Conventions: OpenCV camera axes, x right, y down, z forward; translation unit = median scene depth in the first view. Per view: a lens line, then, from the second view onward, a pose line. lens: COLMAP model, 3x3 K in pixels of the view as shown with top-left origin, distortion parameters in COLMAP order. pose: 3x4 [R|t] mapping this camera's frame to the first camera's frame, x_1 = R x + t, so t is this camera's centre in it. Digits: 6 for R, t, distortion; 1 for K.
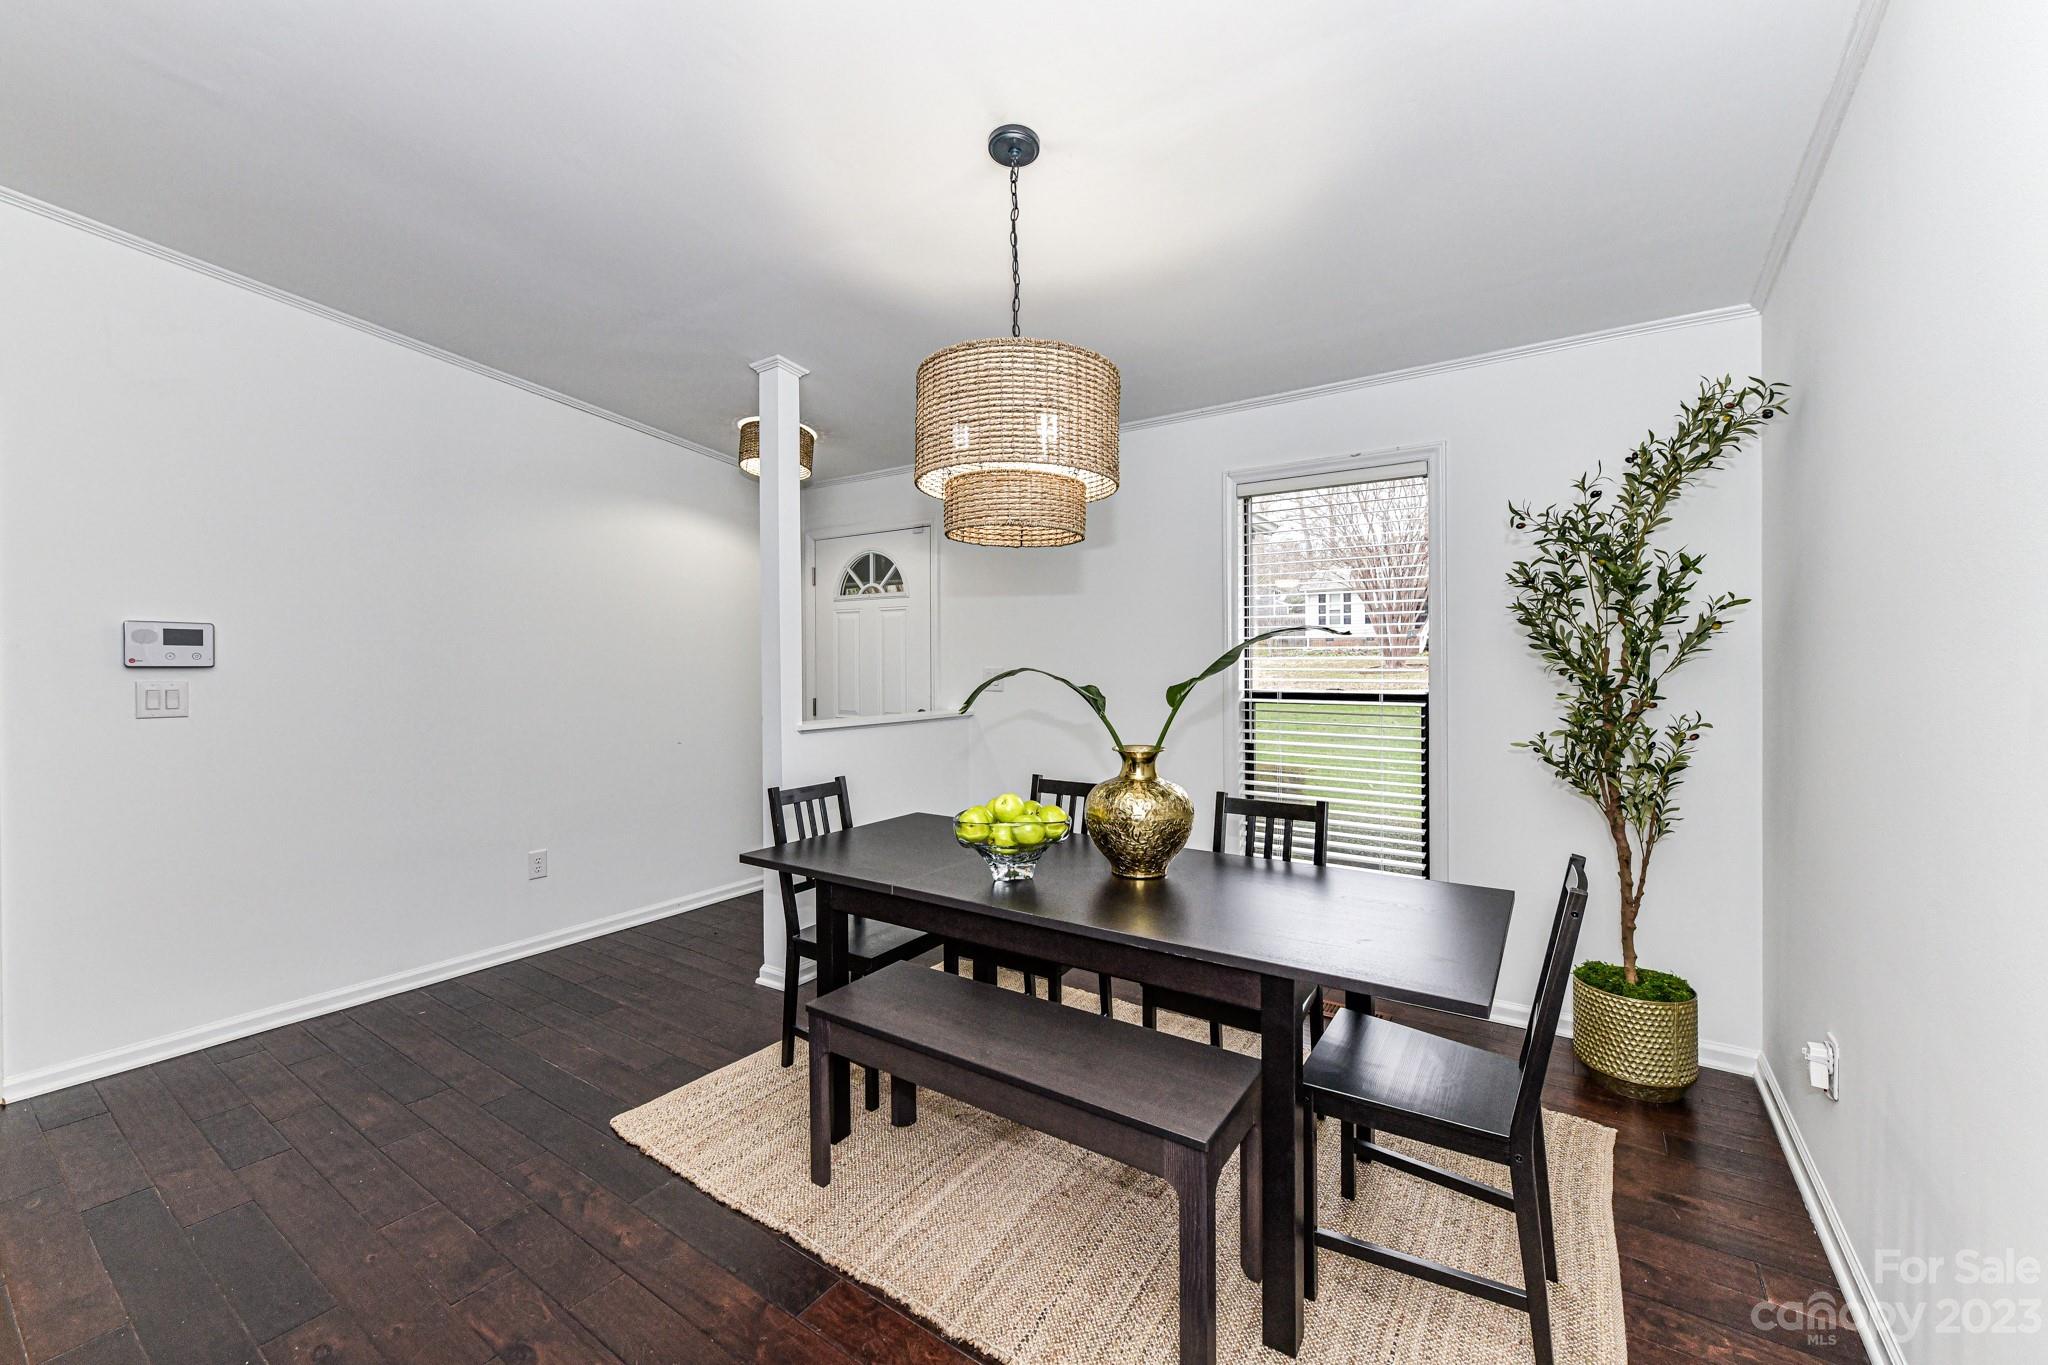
lens RADIAL K [[805.9, 0, 1021.3], [0, 805.9, 671.0], [0, 0, 1]] dist [0.003222, -0.000961]
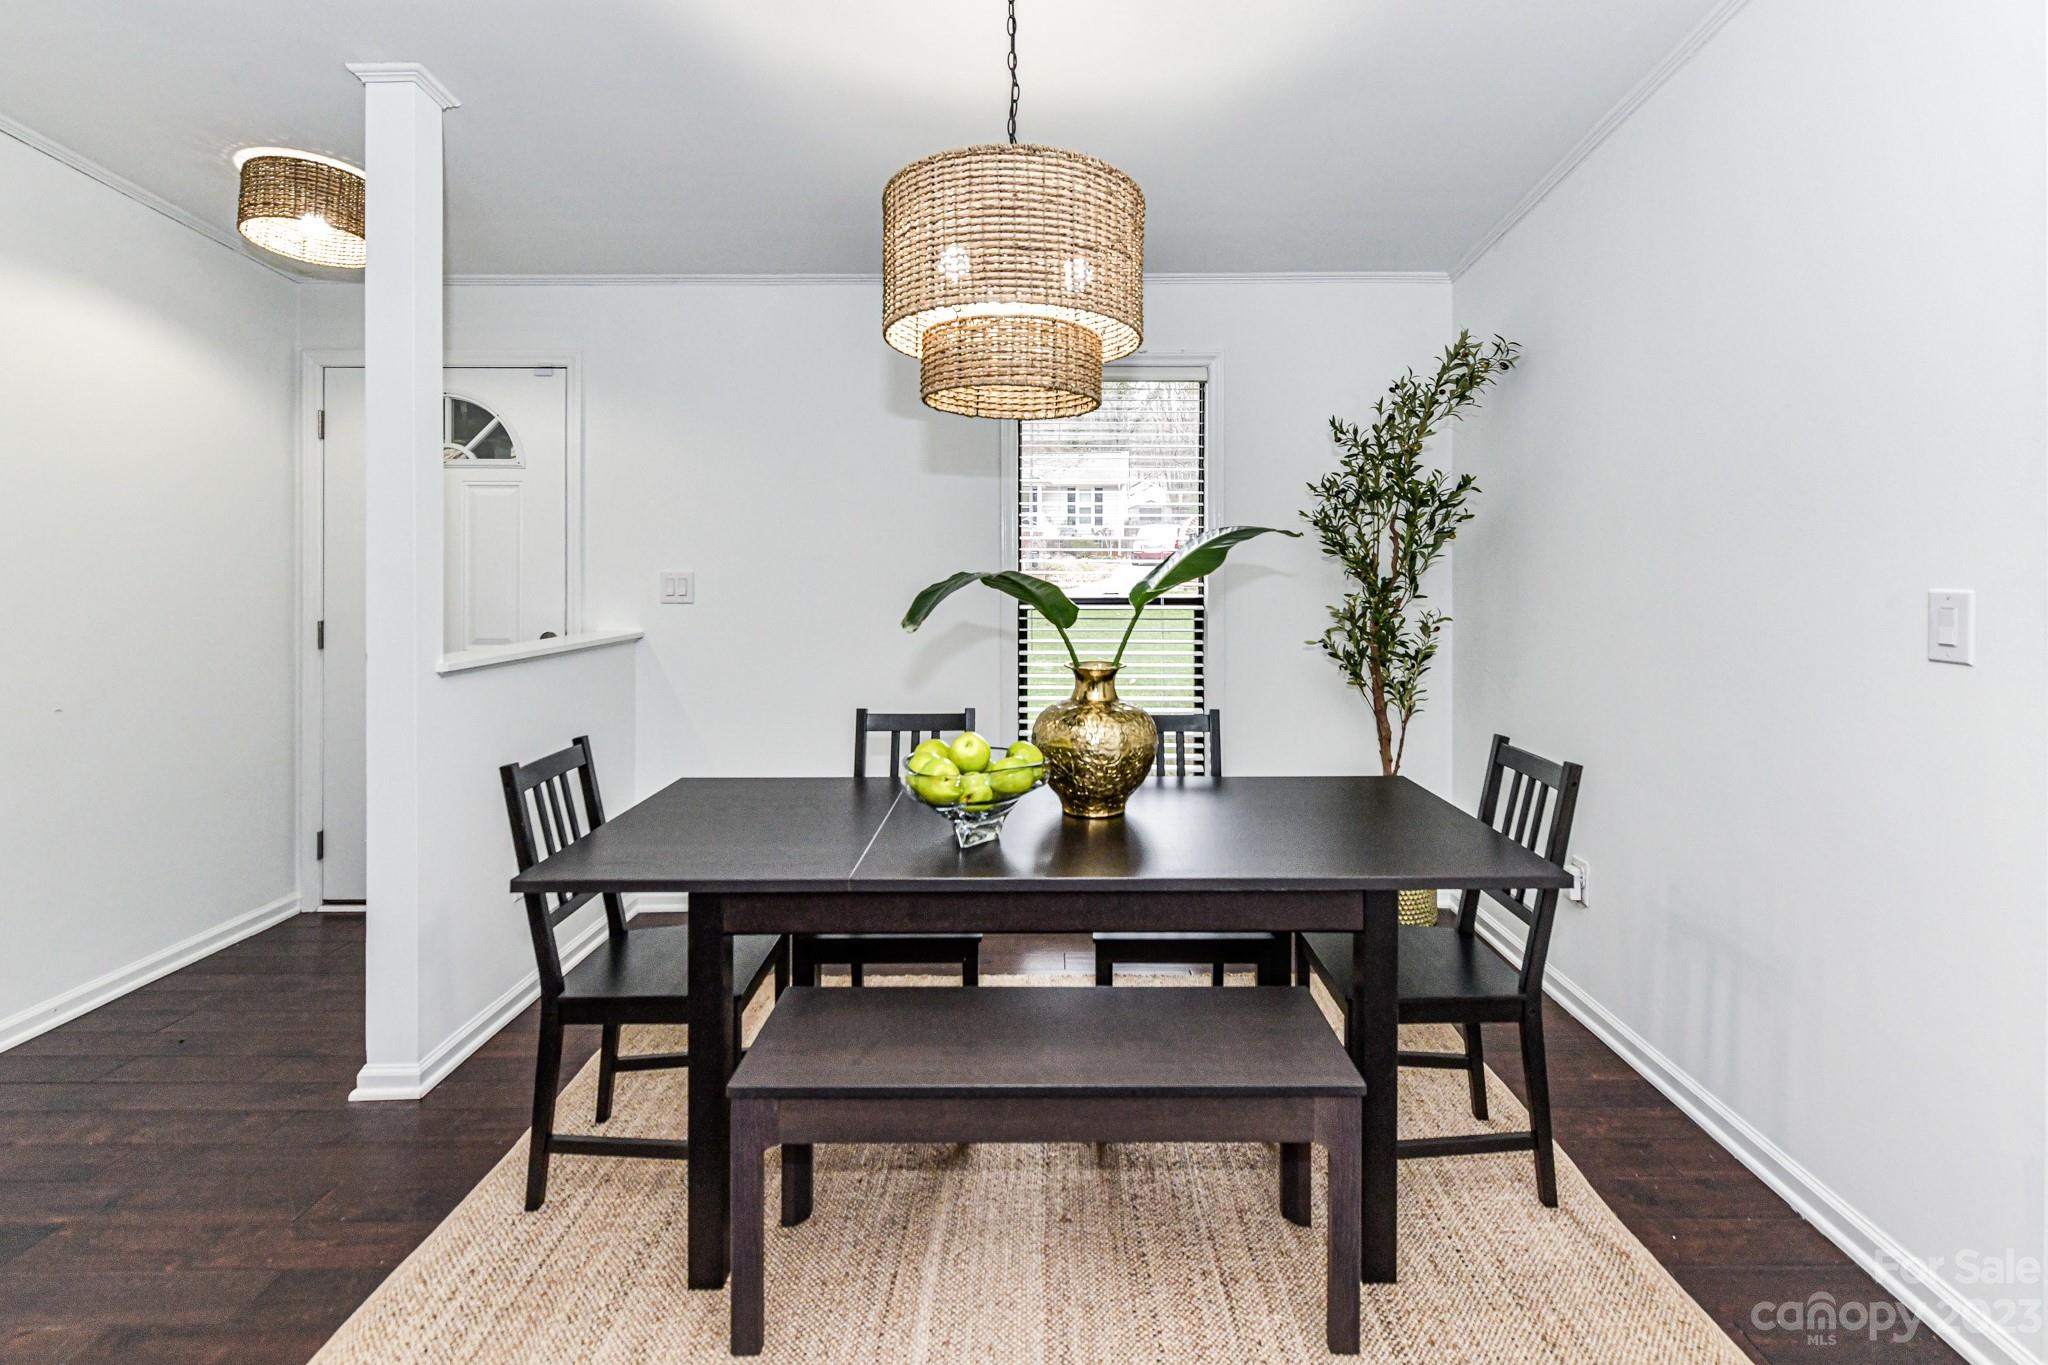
lens RADIAL K [[922.9, 0, 1049.2], [0, 922.9, 565.1], [0, 0, 1]] dist [0.003442, -0.000112]
pose [[0.828408, 0.003130, 0.560116, -0.394038], [0.003624, 0.999934, -0.010948, 0.000613], [-0.560113, 0.011099, 0.828342, 0.190436]]
